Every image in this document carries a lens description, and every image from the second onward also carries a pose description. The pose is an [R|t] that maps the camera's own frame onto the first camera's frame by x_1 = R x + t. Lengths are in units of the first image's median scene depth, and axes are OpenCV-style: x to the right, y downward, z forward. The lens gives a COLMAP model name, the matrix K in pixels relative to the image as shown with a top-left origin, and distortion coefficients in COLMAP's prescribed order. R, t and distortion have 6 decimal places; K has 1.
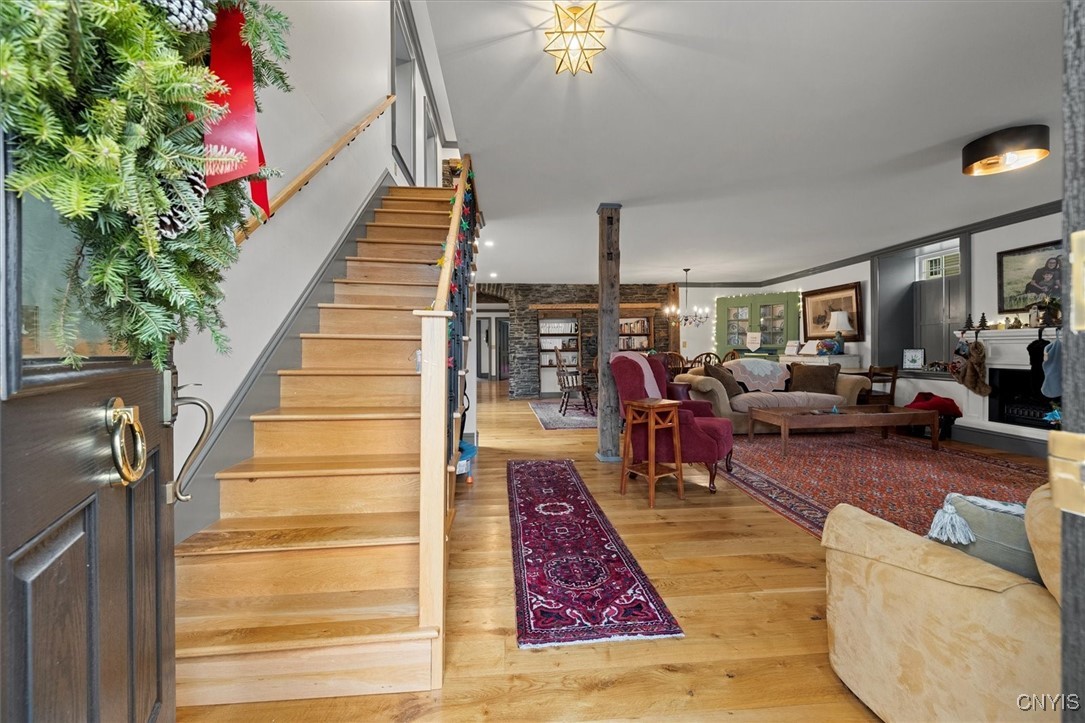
lens RADIAL K [[421.1, 0, 544.5], [0, 421.1, 352.9], [0, 0, 1]] dist [-0.002584, -0.000497]
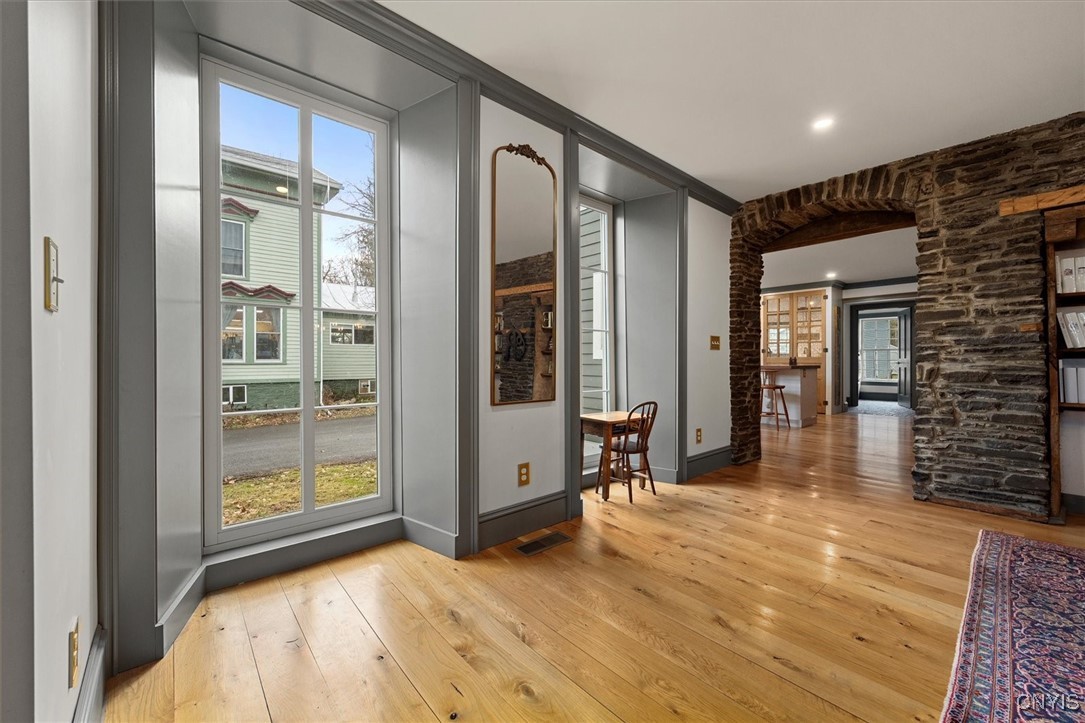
lens RADIAL K [[421.1, 0, 545.7], [0, 421.1, 358.7], [0, 0, 1]] dist [-0.002584, -0.000497]
pose [[0.581058, 0.010253, -0.813798, 0.020190], [-0.020068, 0.999797, -0.001733, 0.005859], [0.813615, 0.017338, 0.581145, 0.559093]]
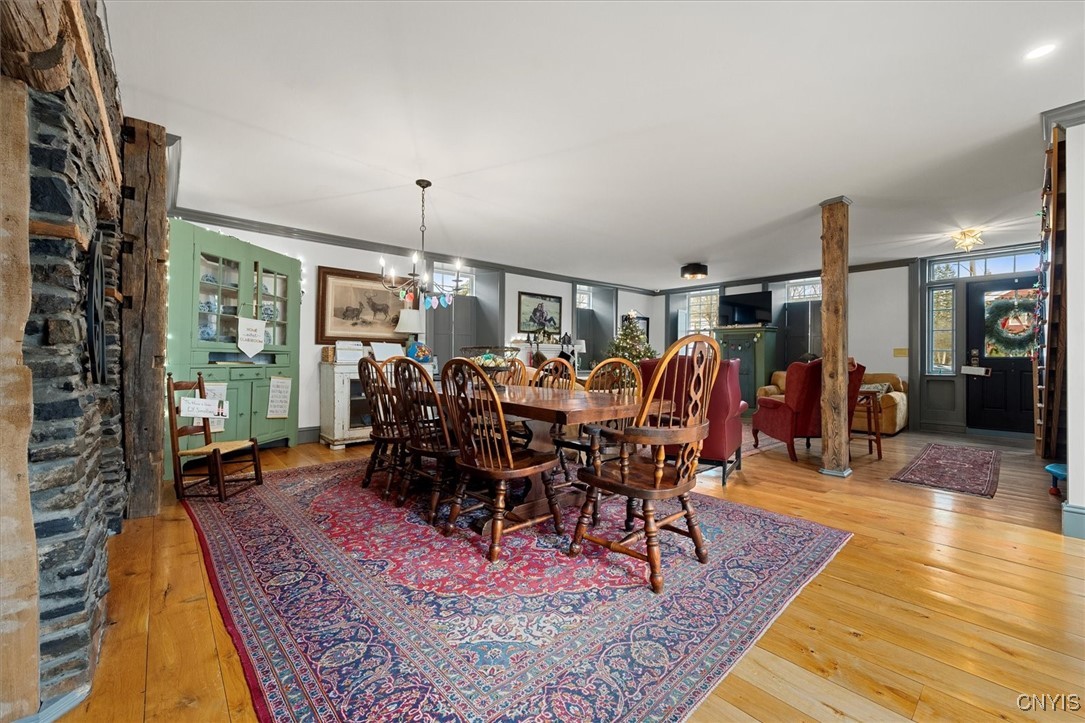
lens RADIAL K [[421.1, 0, 536.6], [0, 421.1, 358.5], [0, 0, 1]] dist [-0.002584, -0.000497]
pose [[-0.580937, 0.004337, 0.813937, -0.077293], [0.007578, 0.999971, 0.000080, -0.000946], [-0.813913, 0.006214, -0.580953, 0.871000]]
